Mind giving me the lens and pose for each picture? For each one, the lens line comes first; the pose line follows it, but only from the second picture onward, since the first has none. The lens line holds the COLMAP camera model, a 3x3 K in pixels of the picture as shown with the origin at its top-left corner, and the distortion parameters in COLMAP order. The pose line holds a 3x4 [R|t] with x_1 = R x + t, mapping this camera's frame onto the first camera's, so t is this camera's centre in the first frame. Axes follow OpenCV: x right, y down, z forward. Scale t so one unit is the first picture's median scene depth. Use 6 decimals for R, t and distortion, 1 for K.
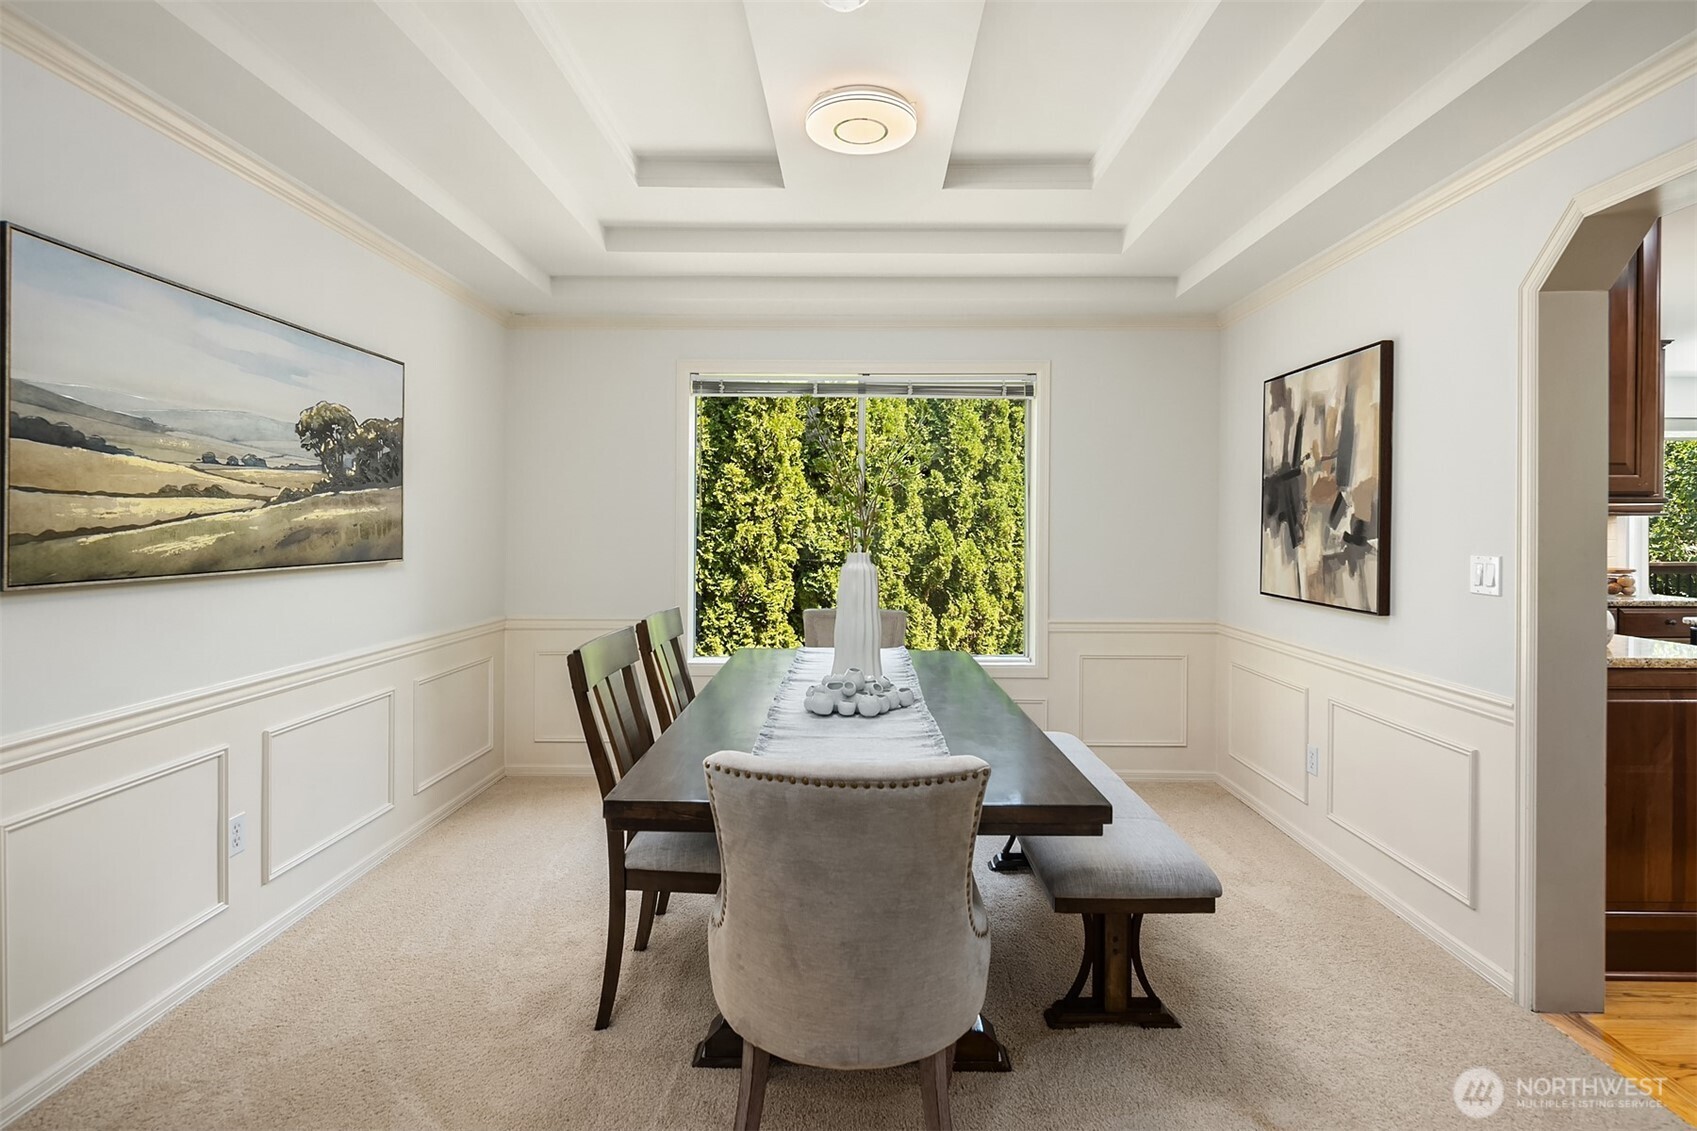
lens RADIAL K [[841.6, 0, 854.8], [0, 841.6, 527.7], [0, 0, 1]] dist [0.000636, 0.000019]
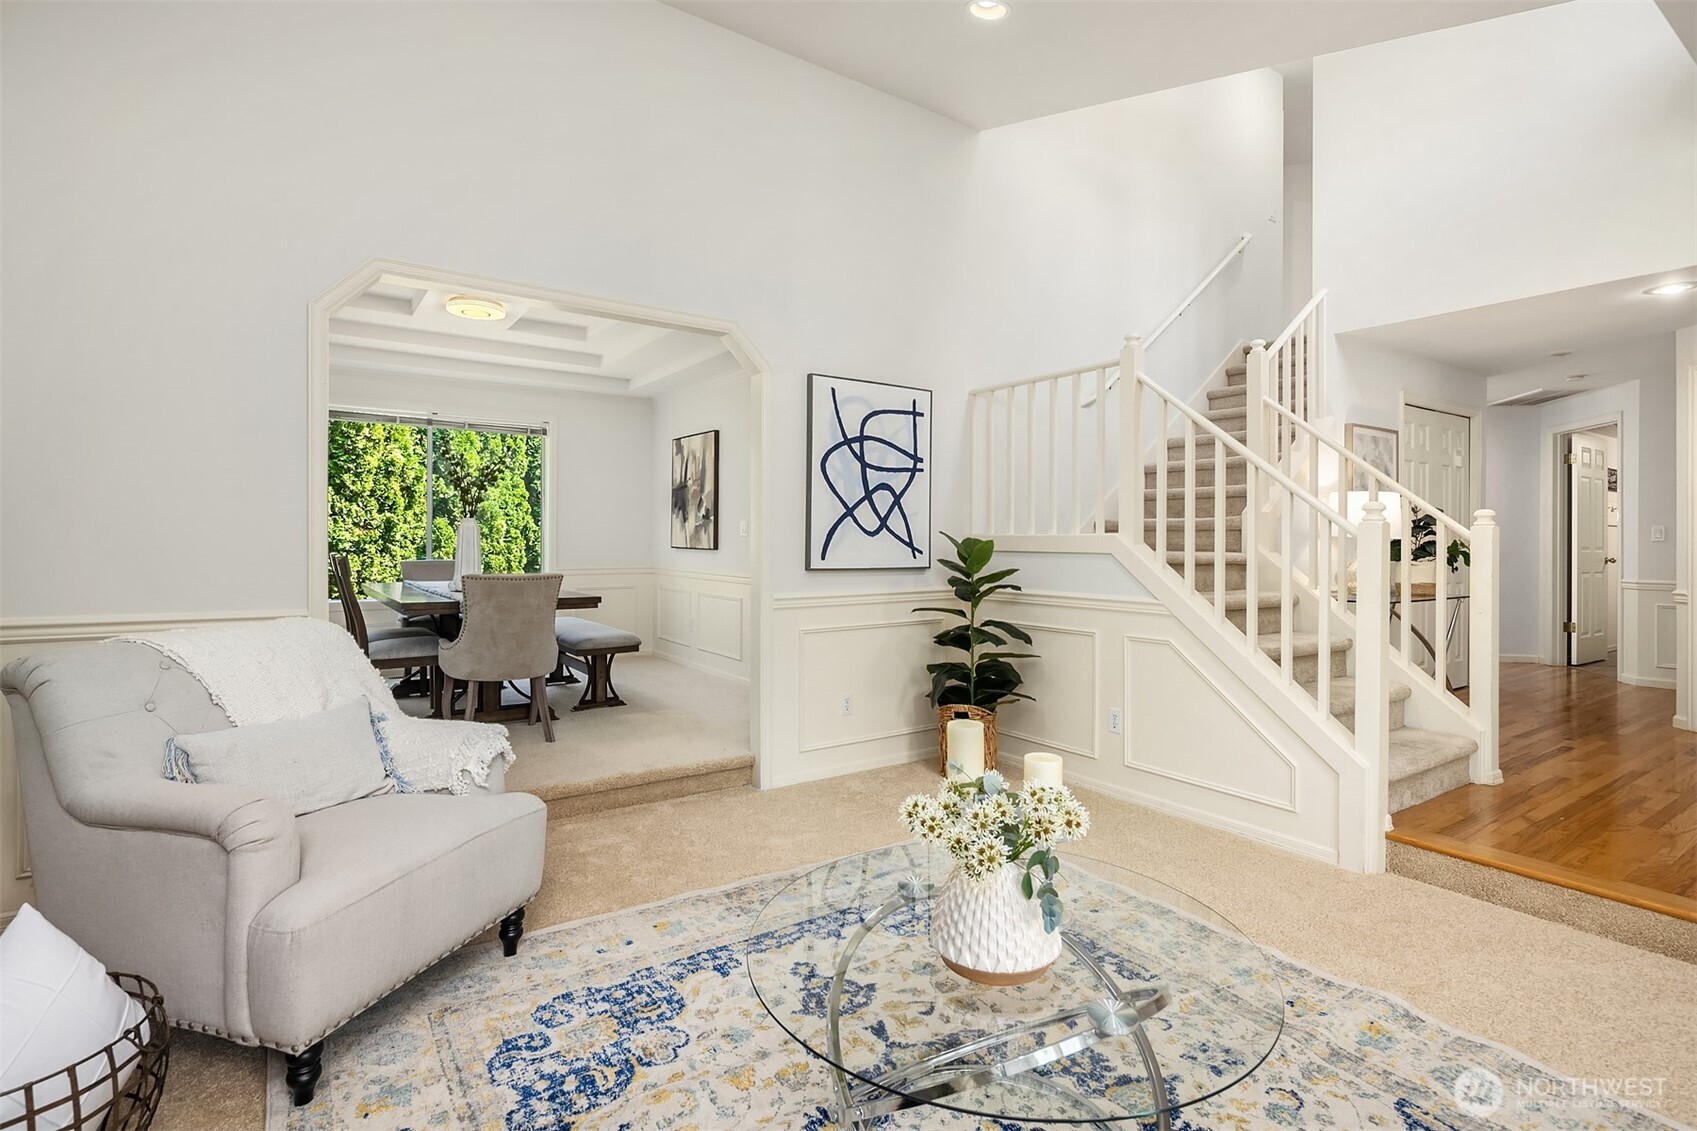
lens RADIAL K [[818.9, 0, 857.4], [0, 818.9, 539.3], [0, 0, 1]] dist [0.026539, -0.000202]
pose [[0.813796, -0.001626, 0.581149, -0.312245], [0.000468, 0.999998, 0.002143, 0.062154], [-0.581151, -0.001472, 0.813794, -0.914438]]
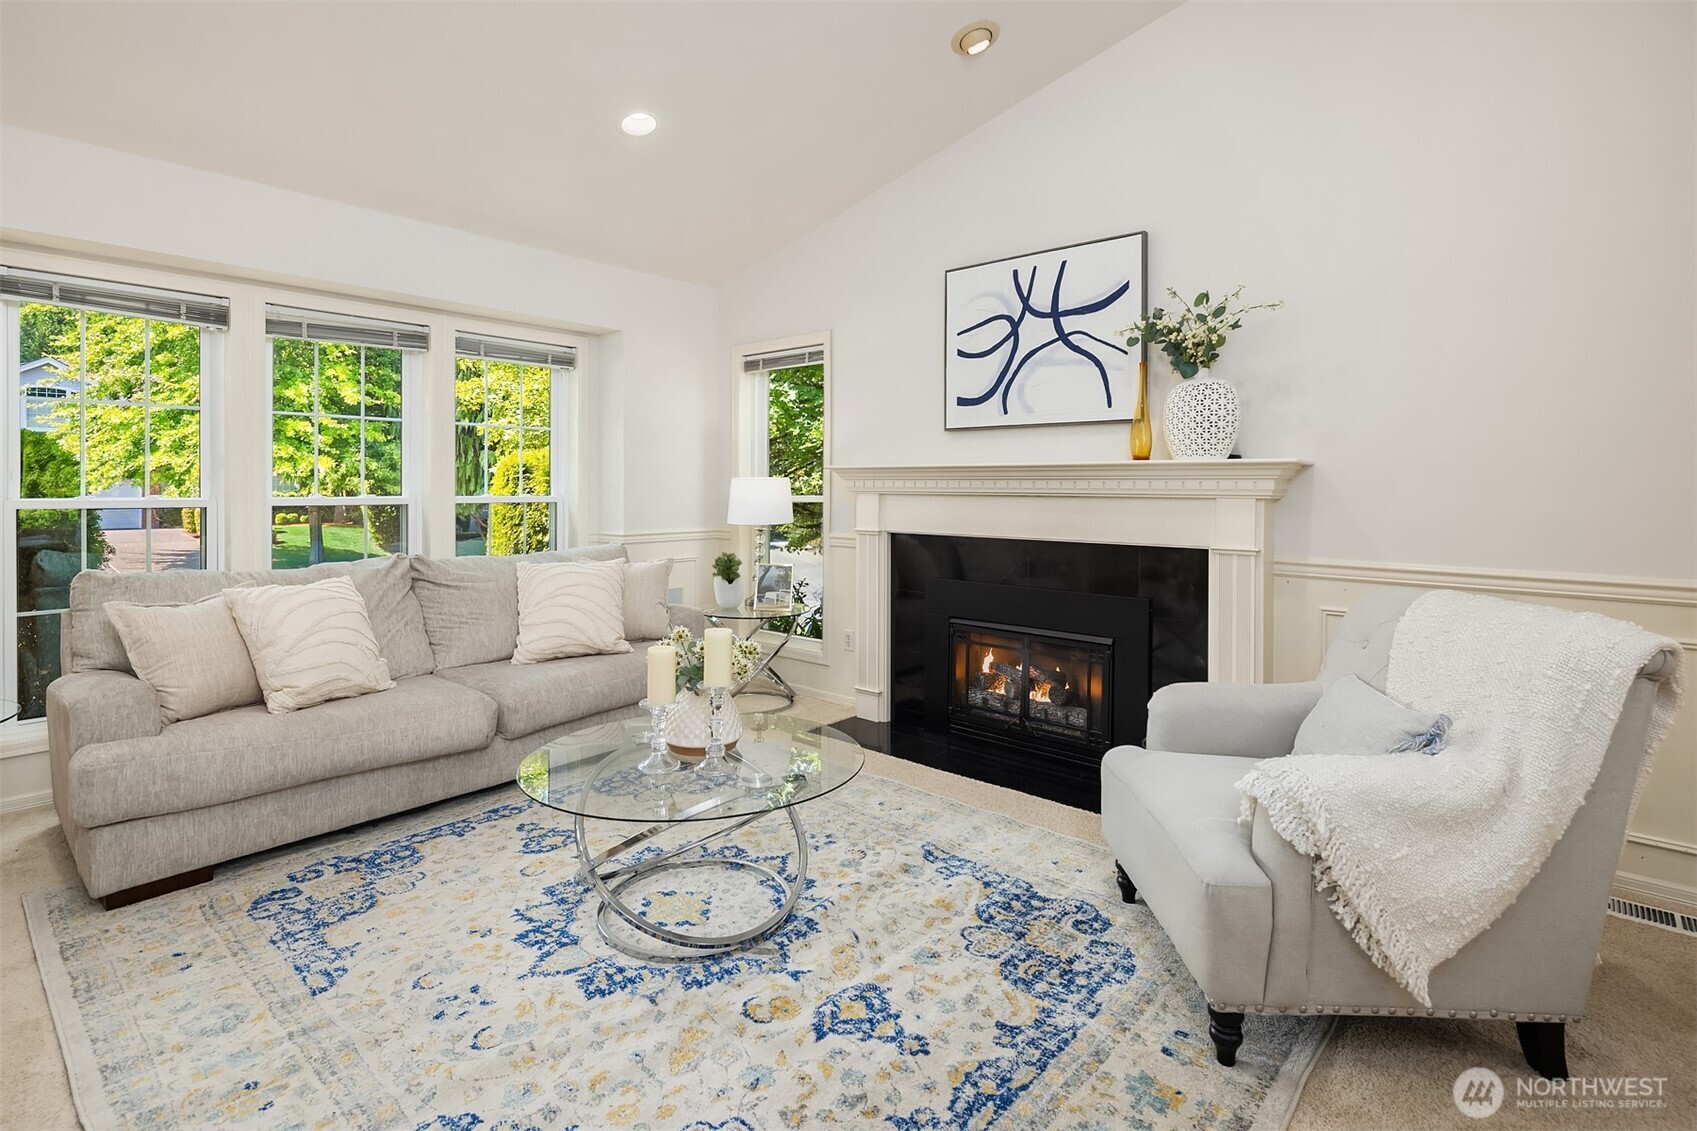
lens RADIAL K [[813.8, 0, 845.9], [0, 813.8, 494.0], [0, 0, 1]] dist [0.000833, -0.000596]
pose [[-0.649140, 0.001999, -0.760666, 0.517176], [-0.006578, 0.999944, 0.008242, 0.059151], [0.760640, 0.010354, -0.649091, 0.018068]]
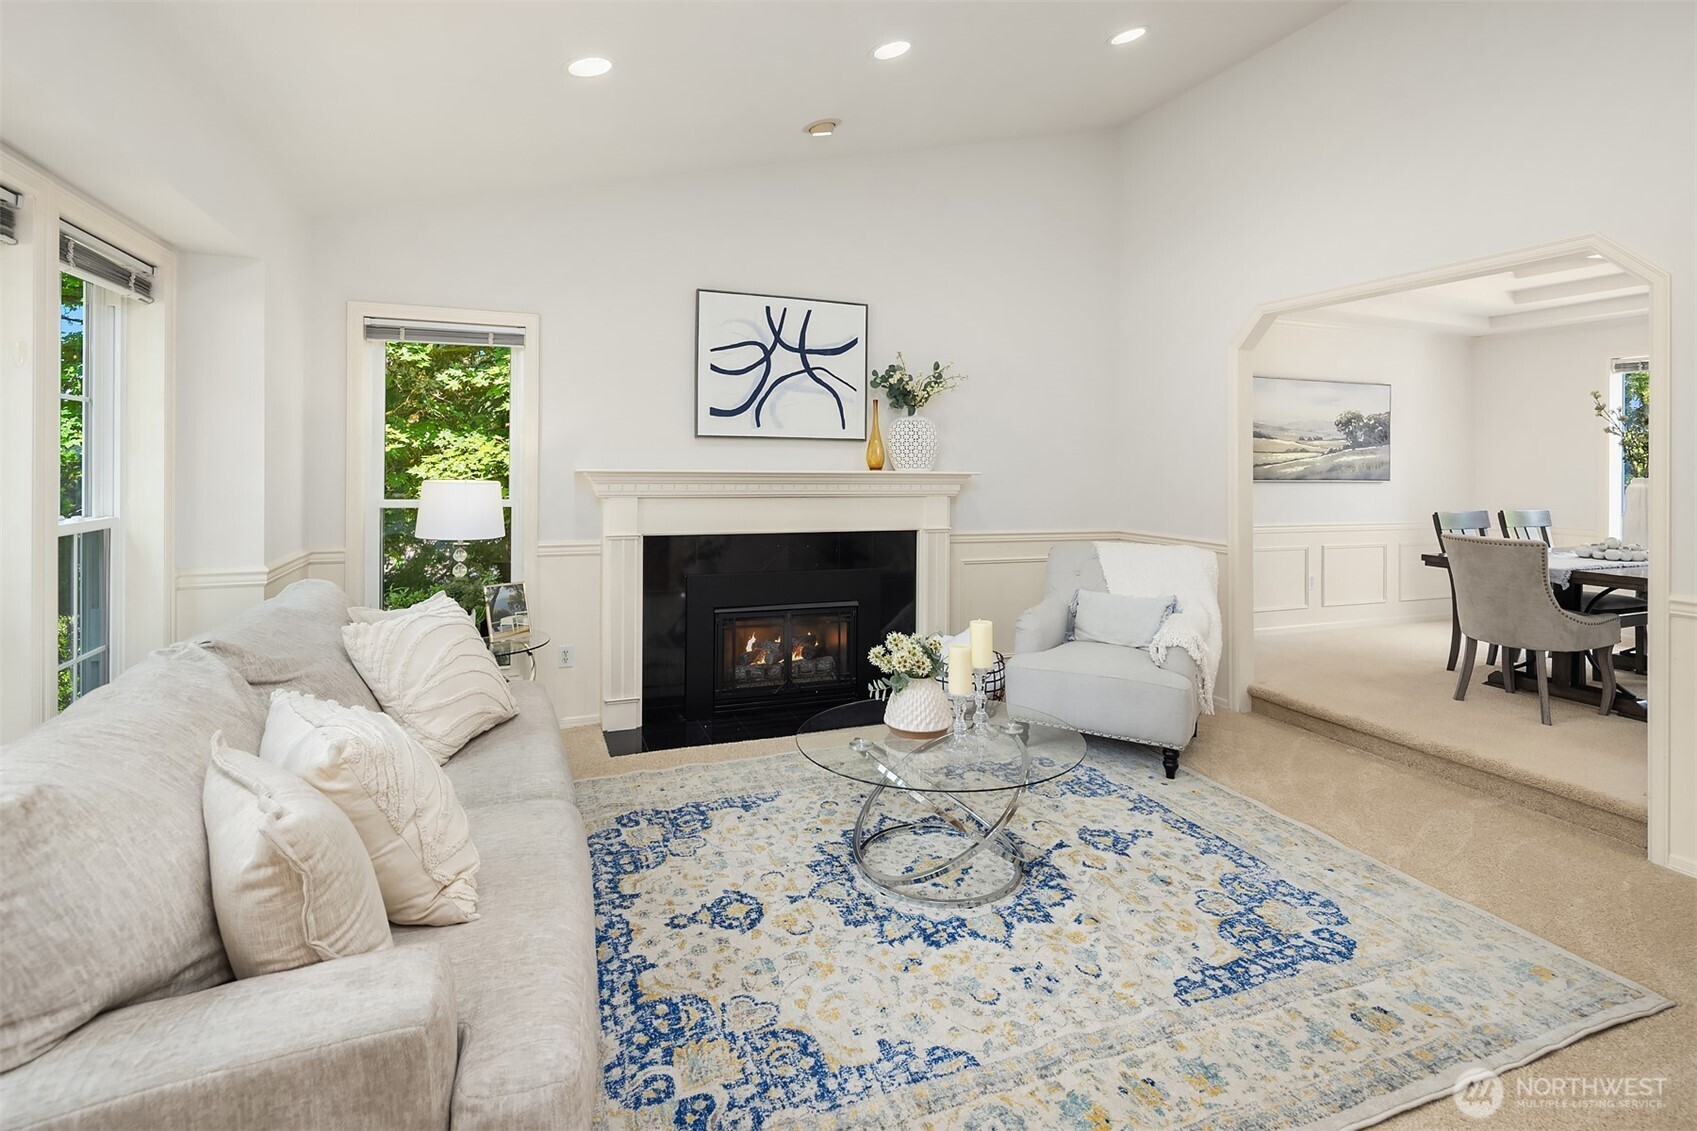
lens RADIAL K [[816.6, 0, 838.4], [0, 816.6, 465.9], [0, 0, 1]] dist [0.002110, -0.000135]
pose [[0.369585, -0.001294, -0.929196, 0.812770], [-0.008009, 0.999957, -0.004578, 0.021866], [0.929163, 0.009134, 0.369558, -0.980691]]
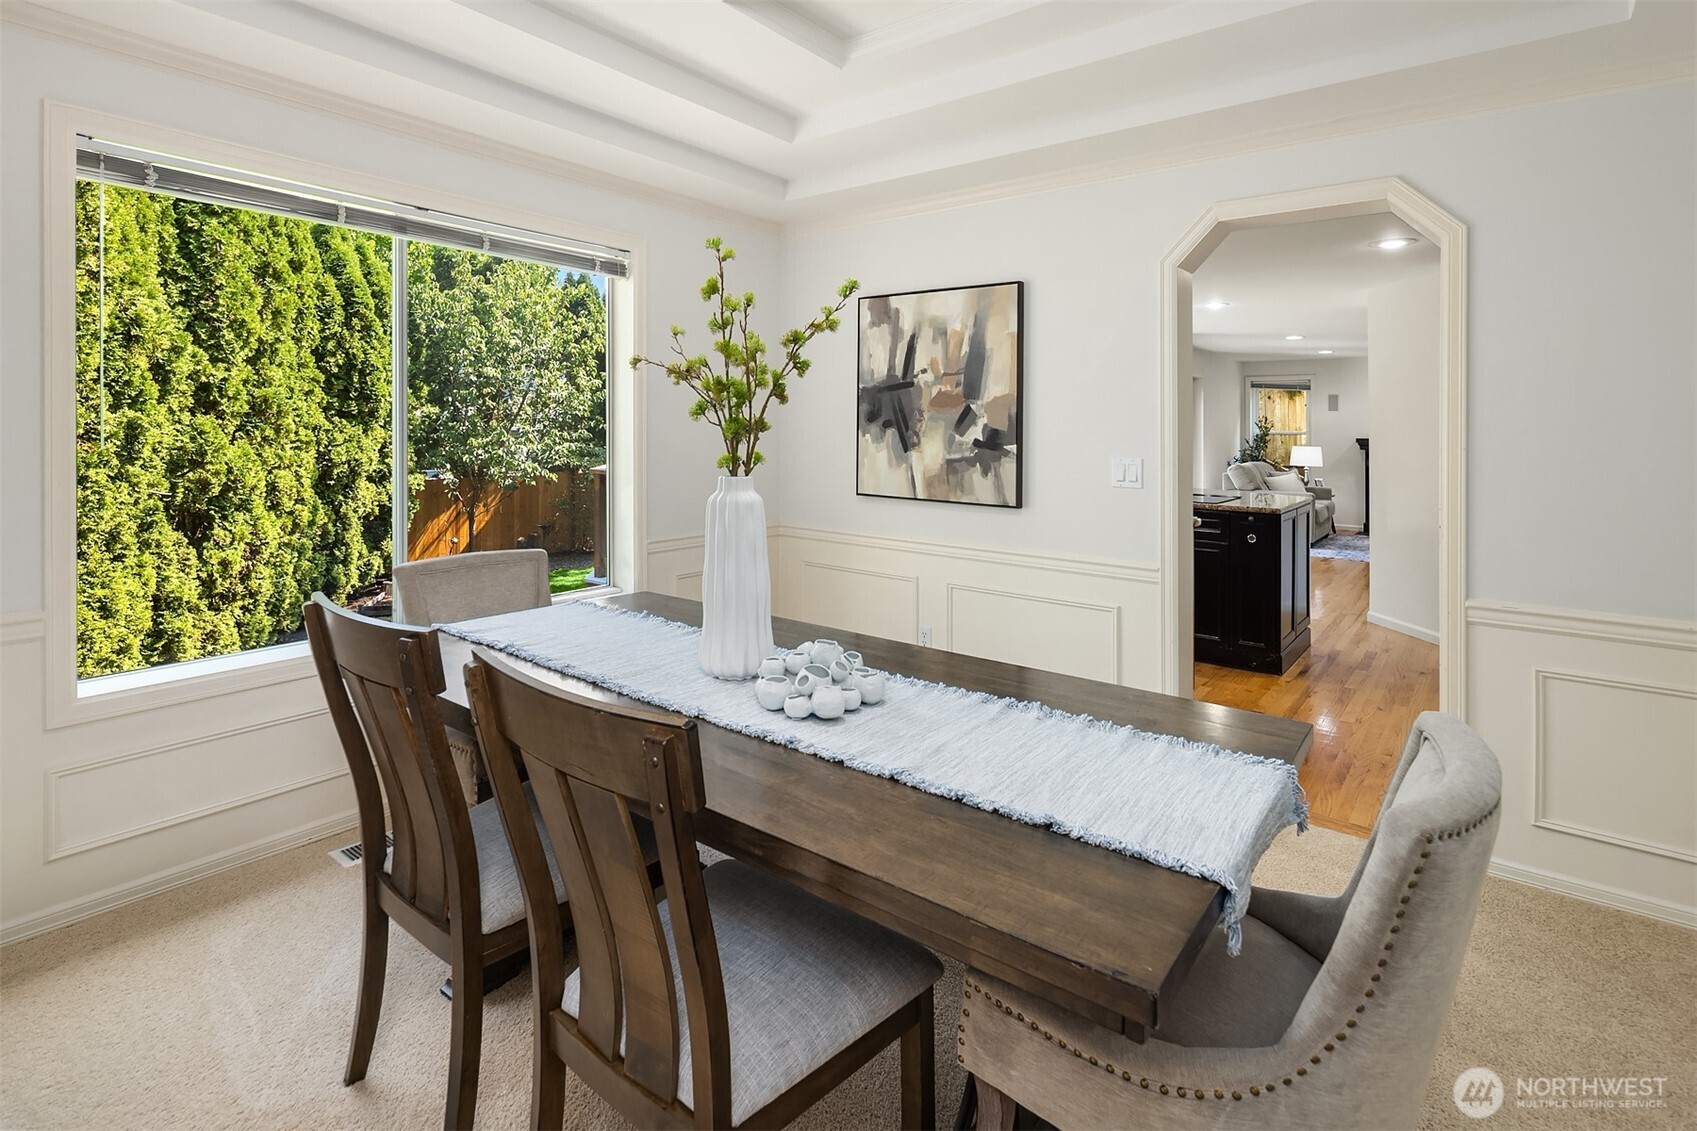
lens RADIAL K [[818.7, 0, 850.0], [0, 818.7, 436.1], [0, 0, 1]] dist [0.002746, 0.000023]
pose [[0.608155, -0.006394, 0.793793, -0.396627], [-0.006640, 0.999892, 0.013141, -0.011683], [-0.793791, -0.013263, 0.608047, 0.415893]]
